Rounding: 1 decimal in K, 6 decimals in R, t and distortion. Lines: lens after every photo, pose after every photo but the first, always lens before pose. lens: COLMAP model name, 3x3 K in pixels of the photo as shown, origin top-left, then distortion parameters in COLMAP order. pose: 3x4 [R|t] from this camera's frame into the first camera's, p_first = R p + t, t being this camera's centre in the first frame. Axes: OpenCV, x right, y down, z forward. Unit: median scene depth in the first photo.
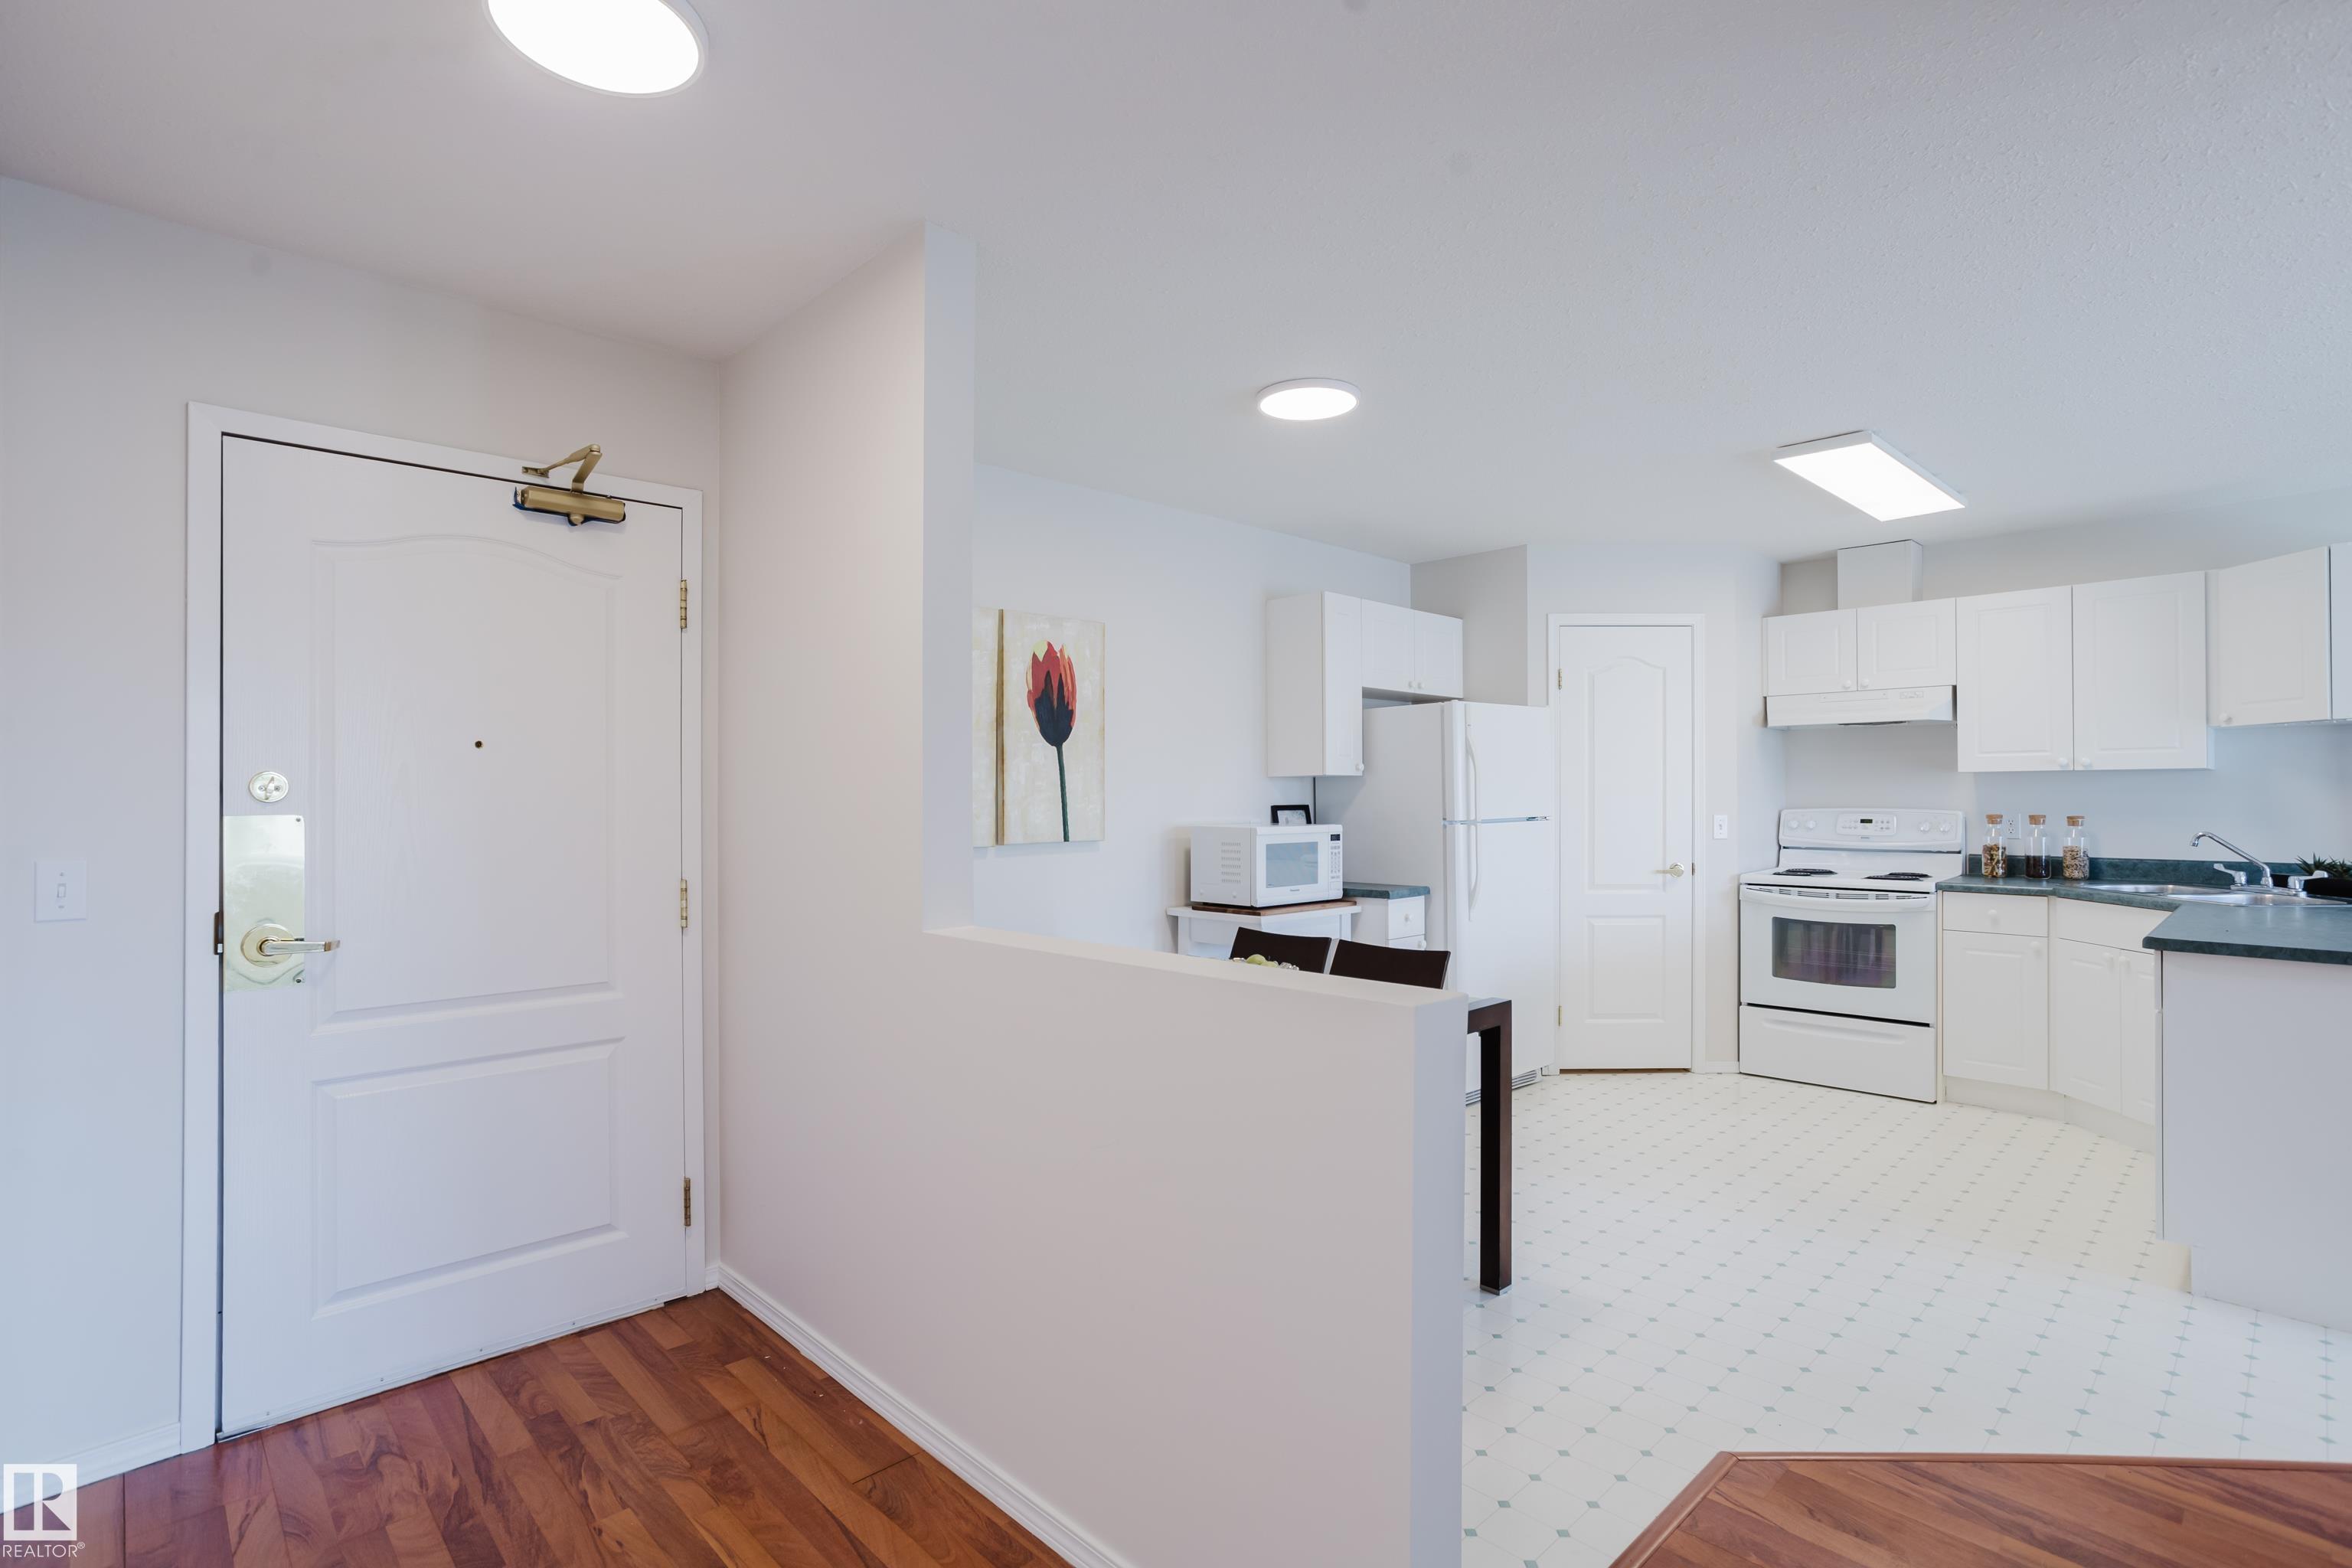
lens RADIAL K [[1166.8, 0, 1142.6], [0, 1166.8, 795.7], [0, 0, 1]] dist [-0.029391, 0.023955]
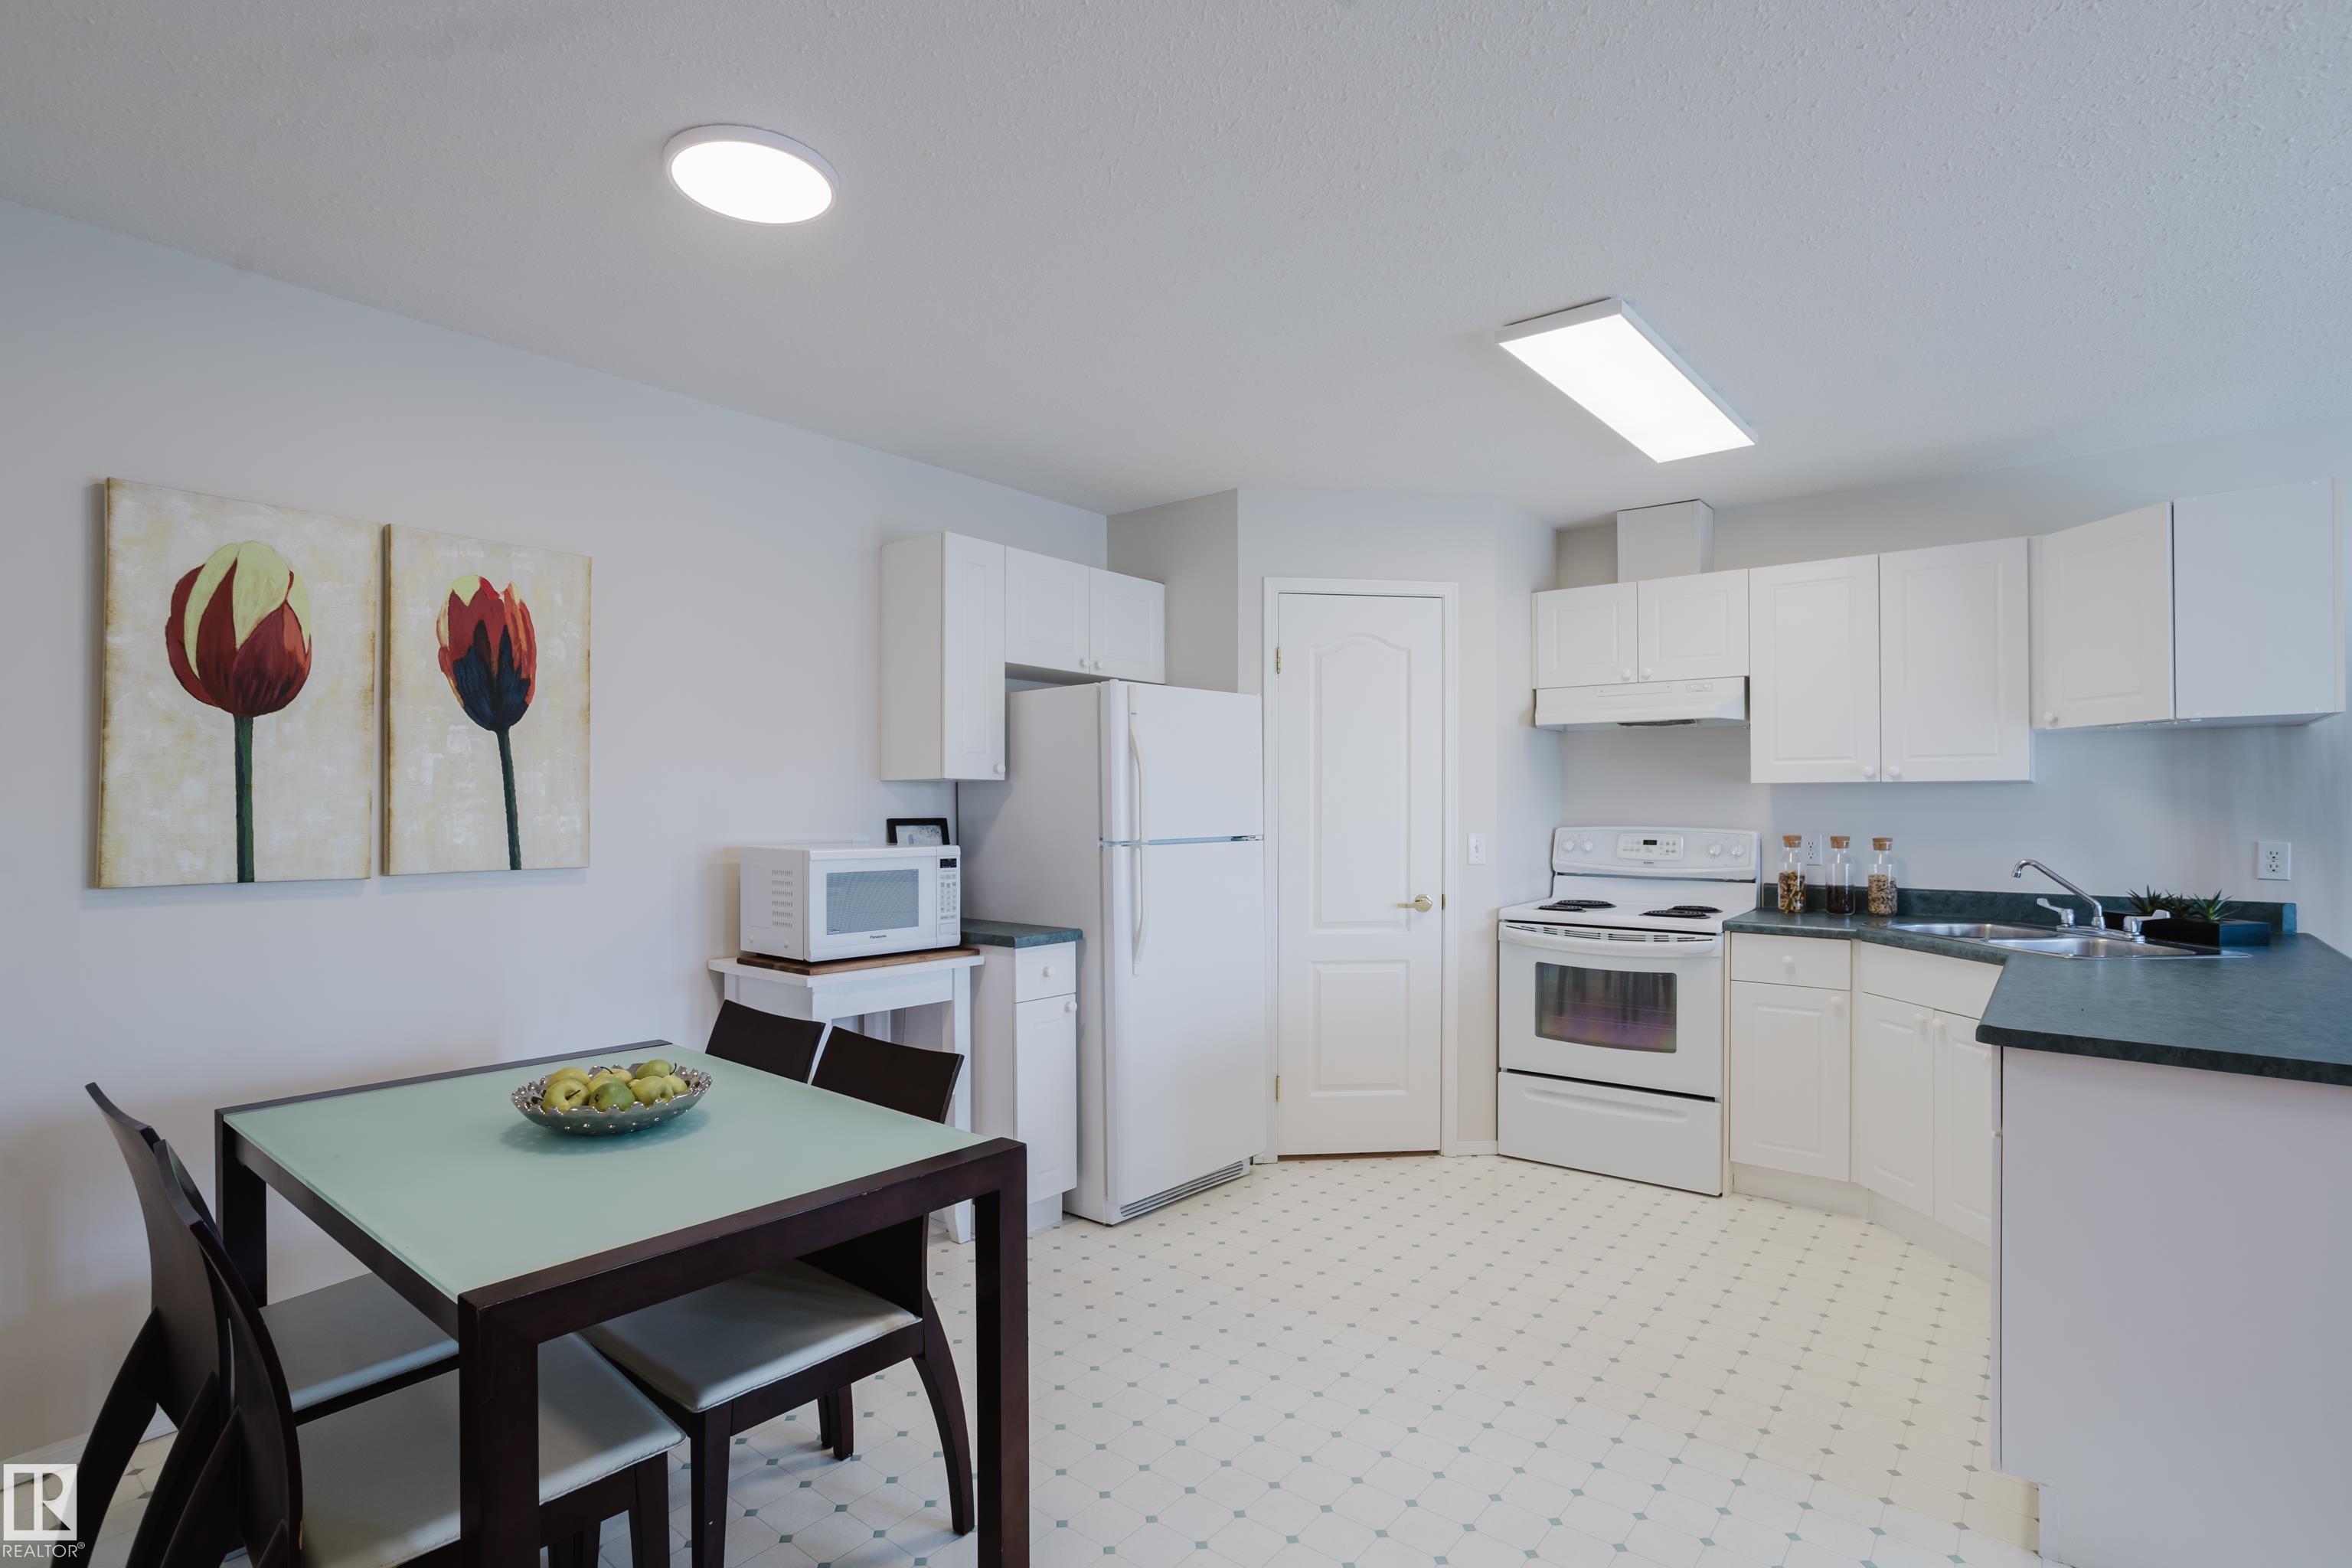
lens RADIAL K [[1166.8, 0, 1151.7], [0, 1166.8, 799.8], [0, 0, 1]] dist [-0.029391, 0.023955]
pose [[0.993154, 0.007920, 0.116543, 0.201668], [-0.007159, 0.999950, -0.006948, -0.000043], [-0.116592, 0.006066, 0.993161, 0.251719]]
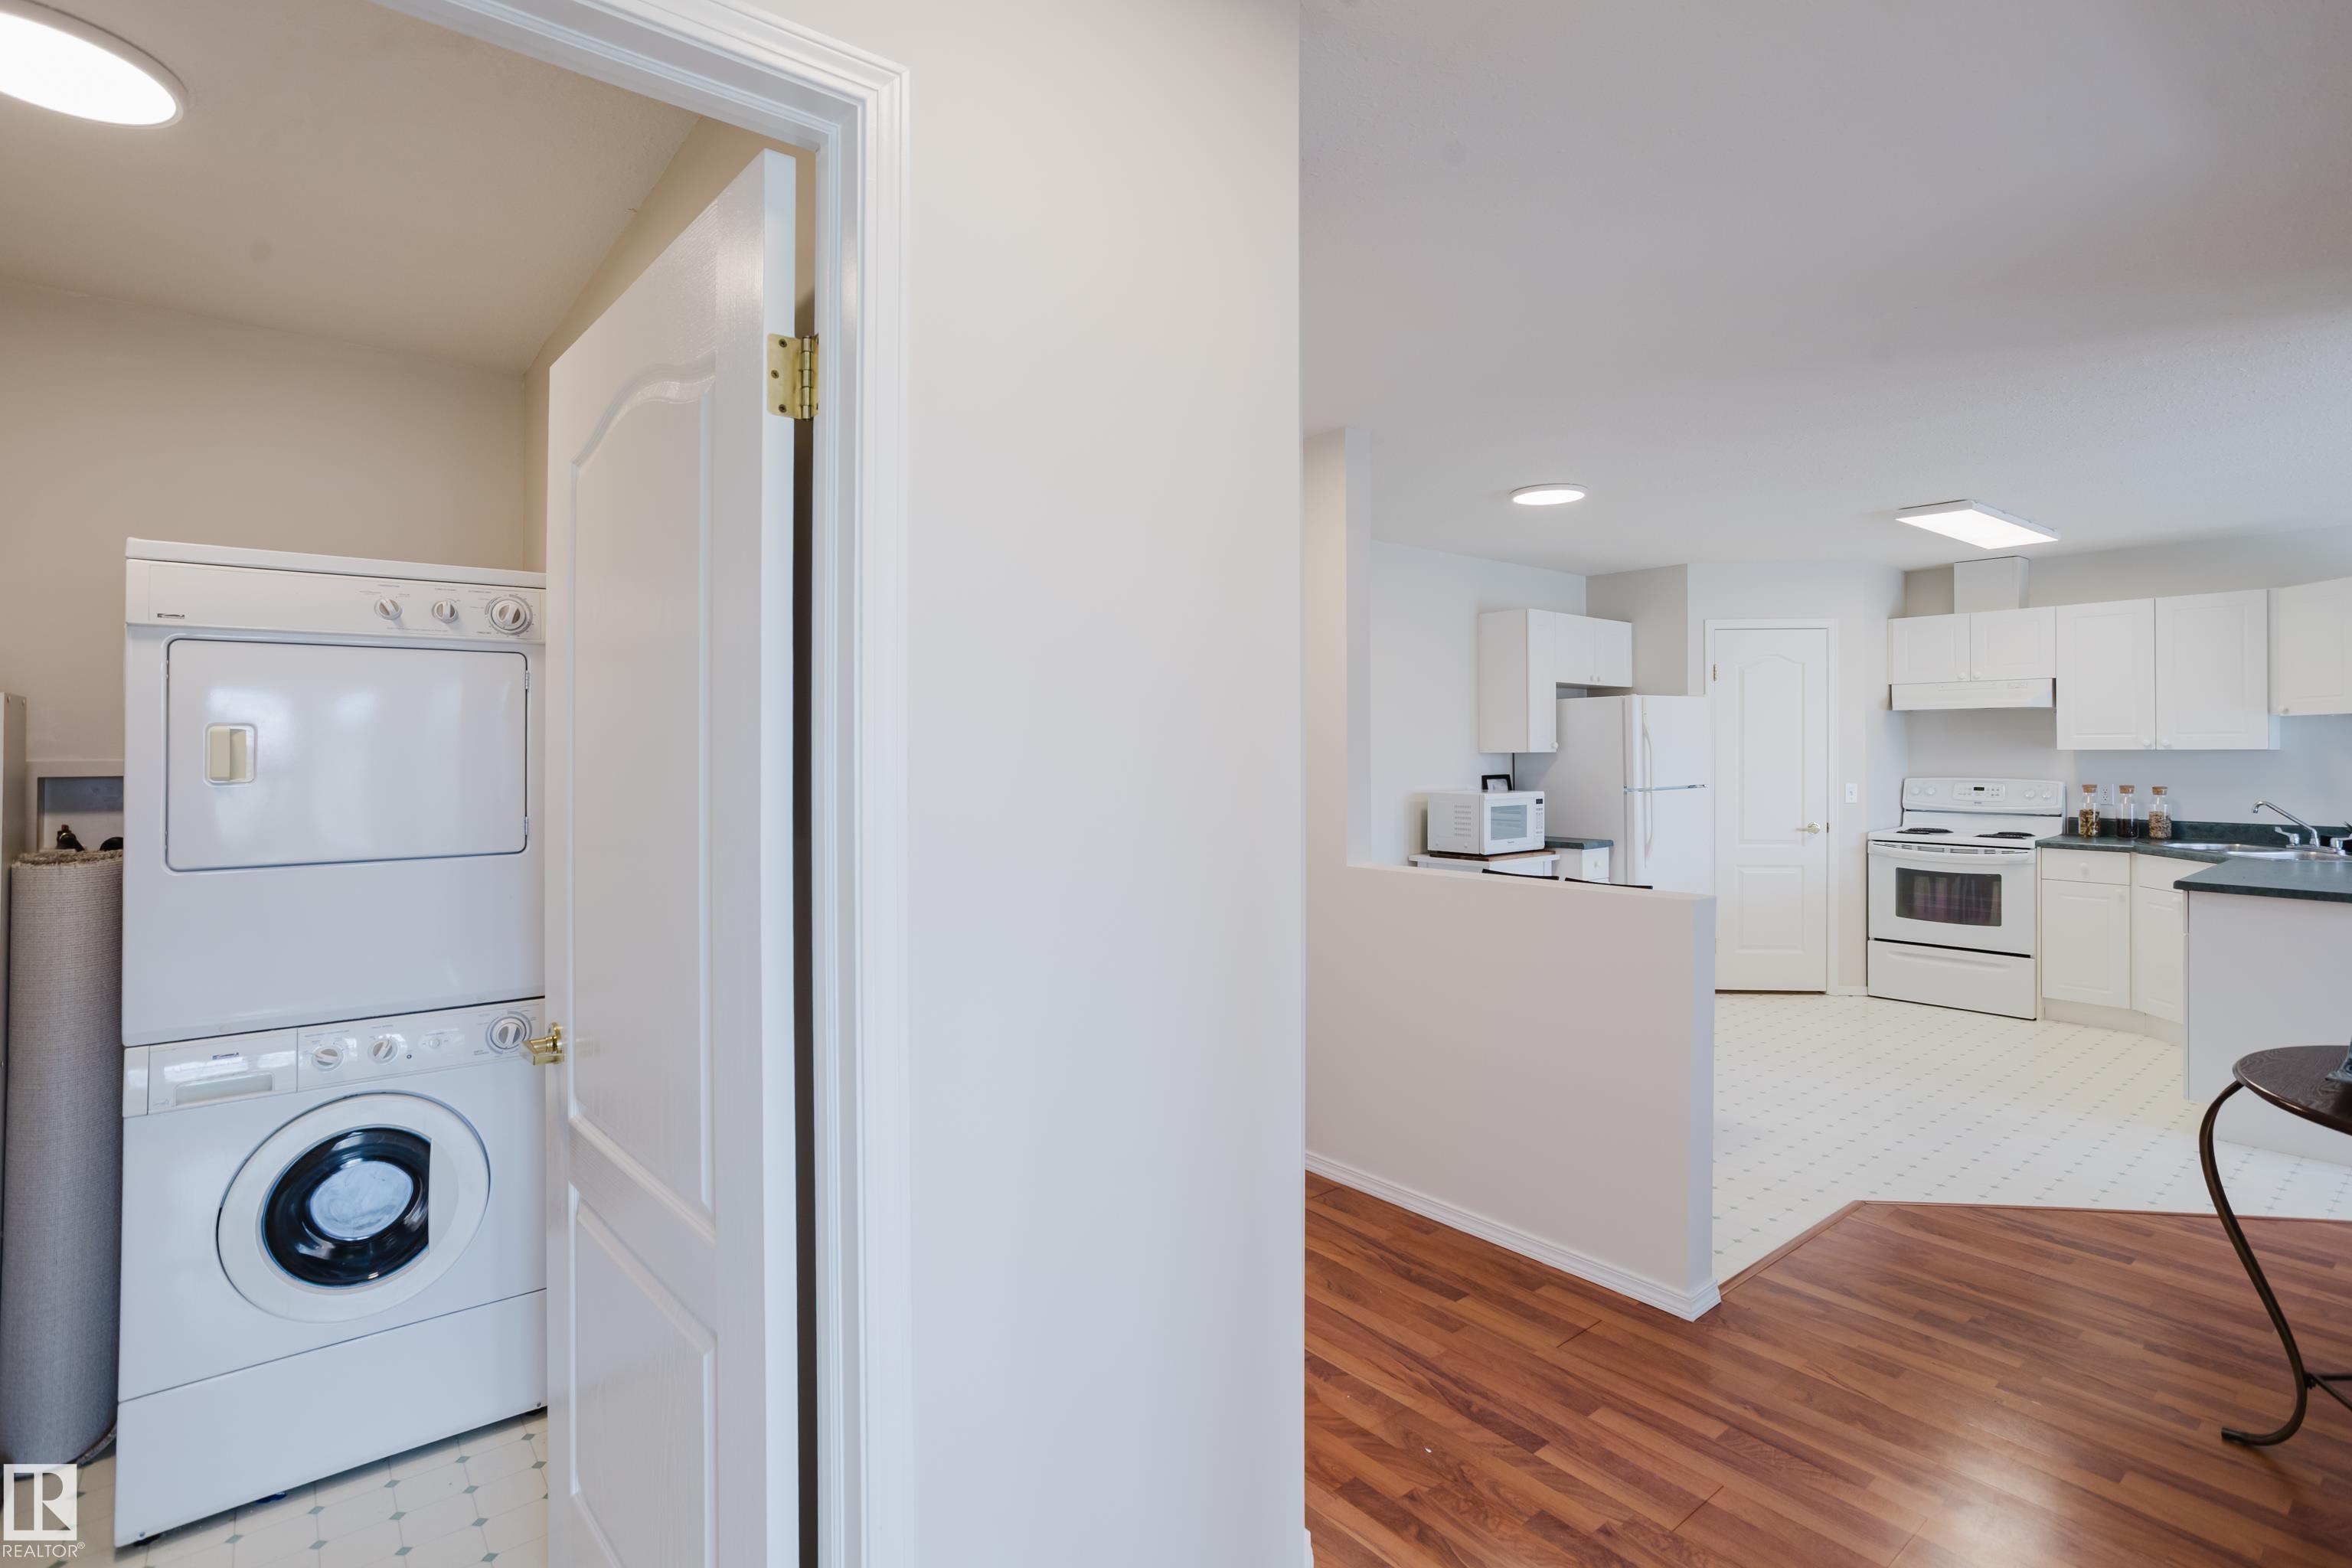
lens RADIAL K [[1166.8, 0, 1142.1], [0, 1166.8, 749.1], [0, 0, 1]] dist [-0.029391, 0.023955]
pose [[0.996372, 0.001218, -0.085101, -0.158274], [-0.001071, 0.999998, 0.001771, -0.023515], [0.085103, -0.001673, 0.996371, -0.309200]]
